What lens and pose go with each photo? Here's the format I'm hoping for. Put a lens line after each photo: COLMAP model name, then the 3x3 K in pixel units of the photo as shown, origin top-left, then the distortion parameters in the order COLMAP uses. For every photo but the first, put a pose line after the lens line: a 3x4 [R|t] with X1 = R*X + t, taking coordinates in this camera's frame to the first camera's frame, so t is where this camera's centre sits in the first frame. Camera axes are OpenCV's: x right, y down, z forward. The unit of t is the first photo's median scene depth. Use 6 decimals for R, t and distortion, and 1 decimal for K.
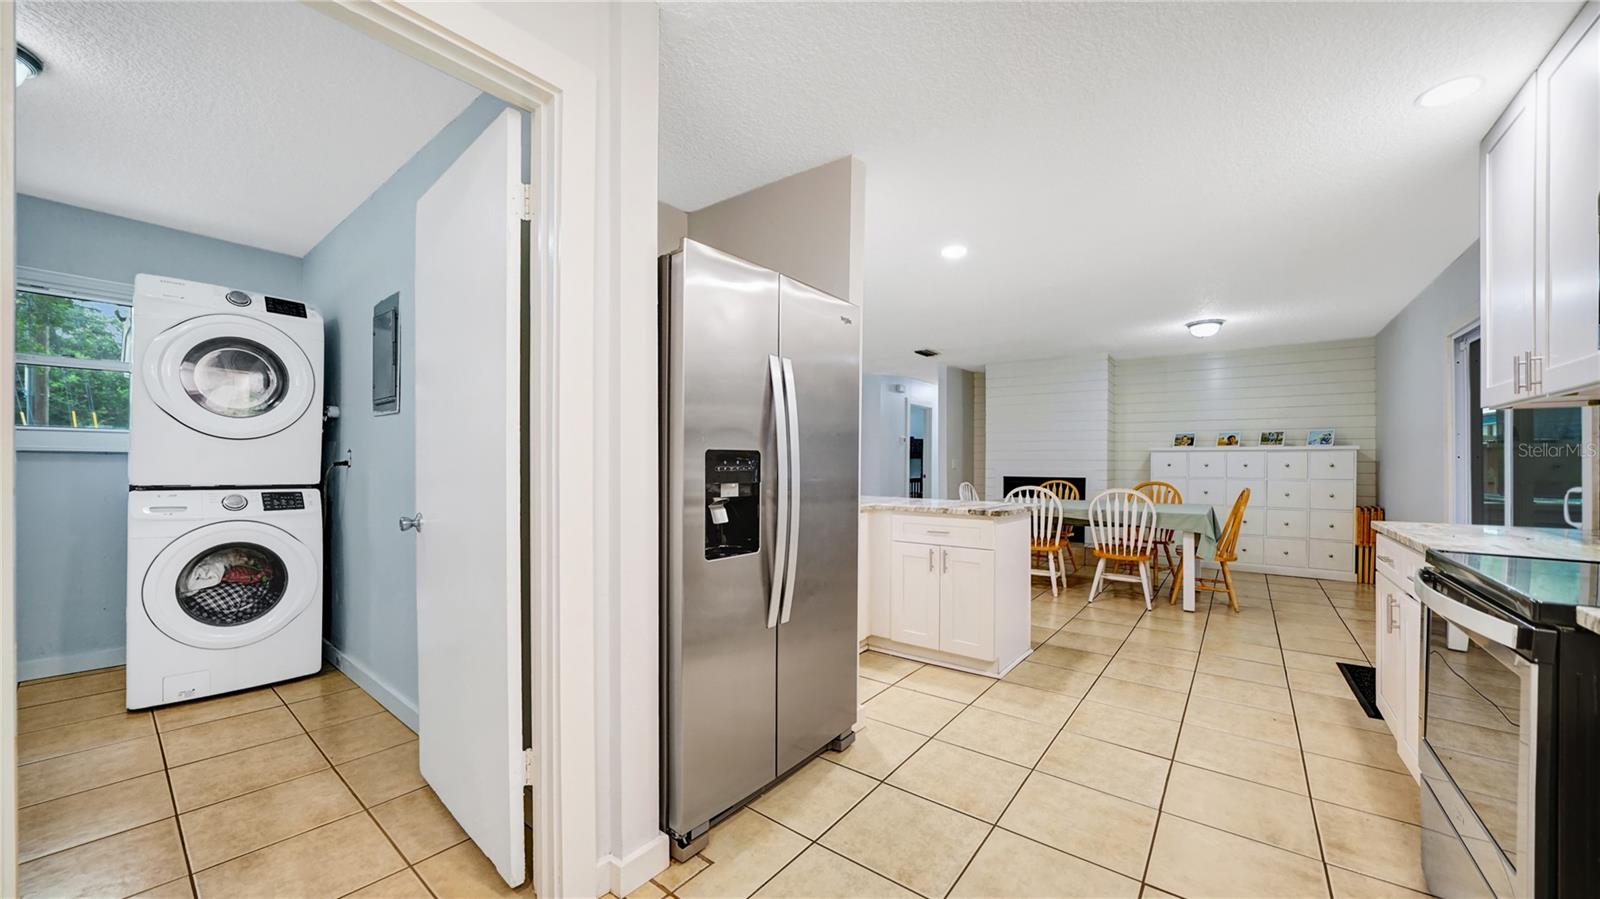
lens RADIAL K [[560.0, 0, 796.5], [0, 560.0, 465.3], [0, 0, 1]] dist [-0.027427, 0.002297]
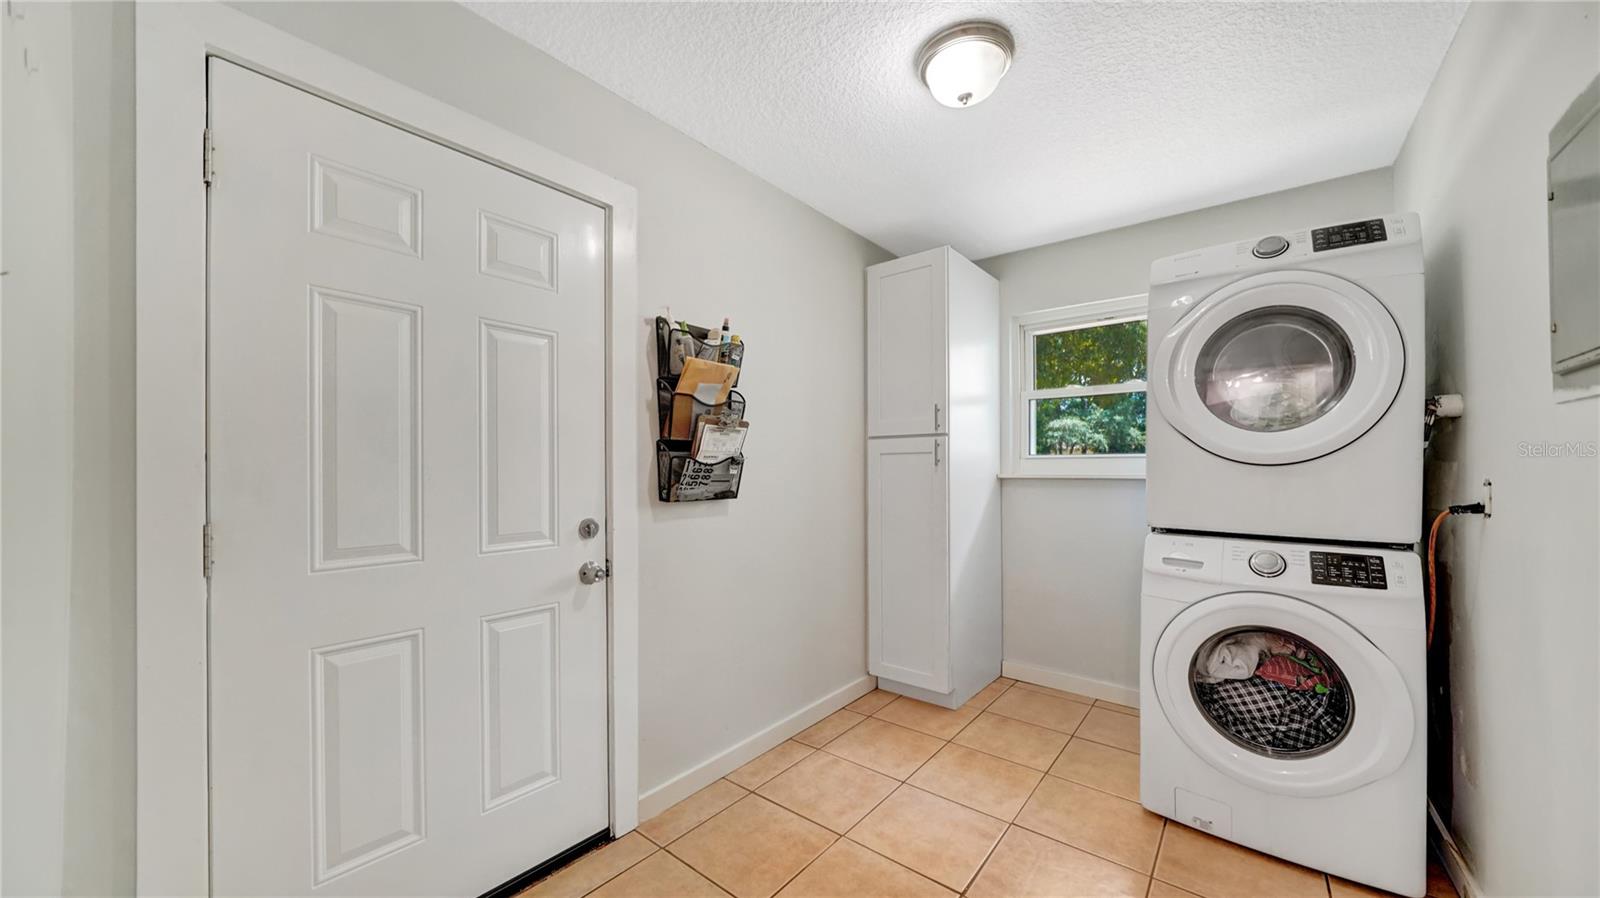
lens RADIAL K [[560.0, 0, 806.0], [0, 560.0, 444.2], [0, 0, 1]] dist [-0.027427, 0.002297]
pose [[-0.036092, -0.014094, -0.999249, -0.345680], [0.005240, 0.999884, -0.014292, -0.062279], [0.999335, -0.005752, -0.036014, 0.457333]]
